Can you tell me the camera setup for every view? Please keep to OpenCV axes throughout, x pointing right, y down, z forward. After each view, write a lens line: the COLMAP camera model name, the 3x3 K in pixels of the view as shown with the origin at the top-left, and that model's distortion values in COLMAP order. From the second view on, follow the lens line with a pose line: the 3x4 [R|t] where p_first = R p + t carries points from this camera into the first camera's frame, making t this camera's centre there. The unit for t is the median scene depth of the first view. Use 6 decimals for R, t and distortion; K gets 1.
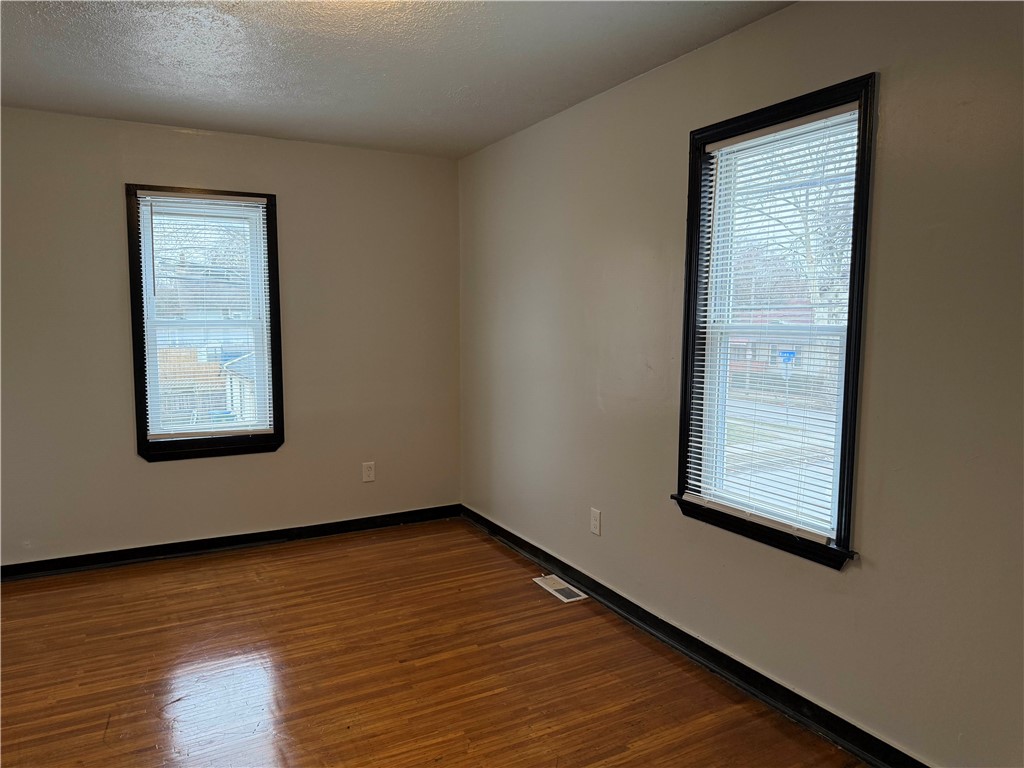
lens RADIAL K [[709.3, 0, 512.0], [0, 709.3, 384.0], [0, 0, 1]] dist [0.038988, -0.137742]
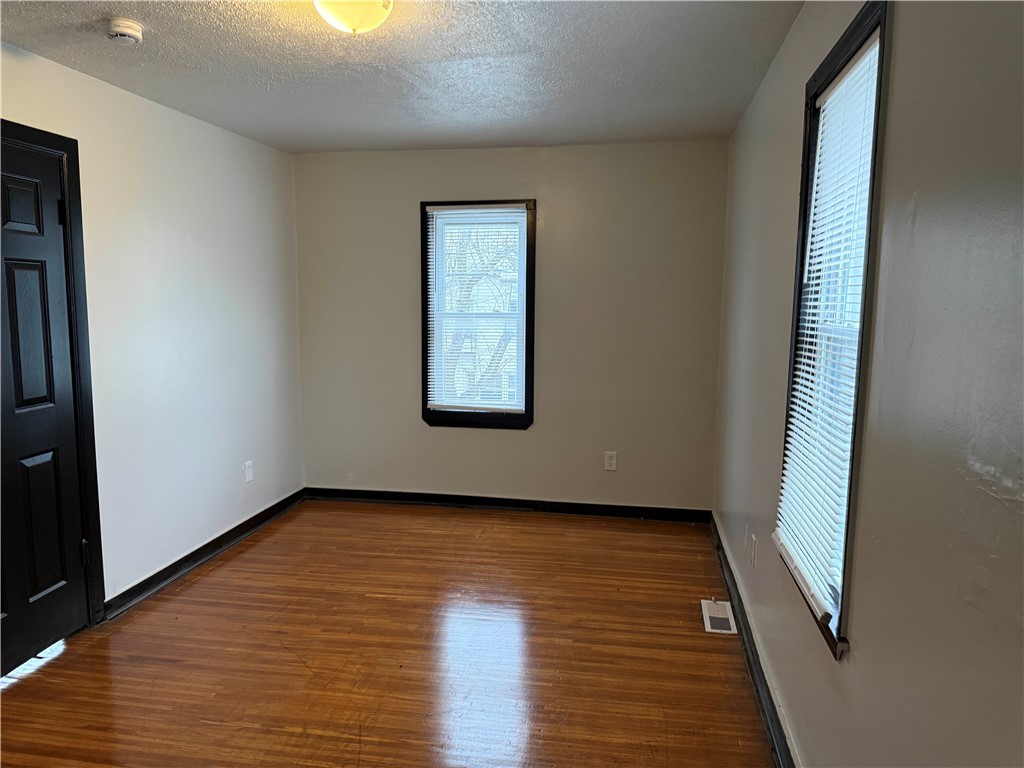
lens RADIAL K [[709.3, 0, 512.0], [0, 709.3, 384.0], [0, 0, 1]] dist [0.038988, -0.137742]
pose [[0.786749, 0.085044, -0.611387, 0.375013], [-0.074352, 0.996308, 0.042909, -0.027488], [0.612779, 0.011699, 0.790168, 0.111303]]
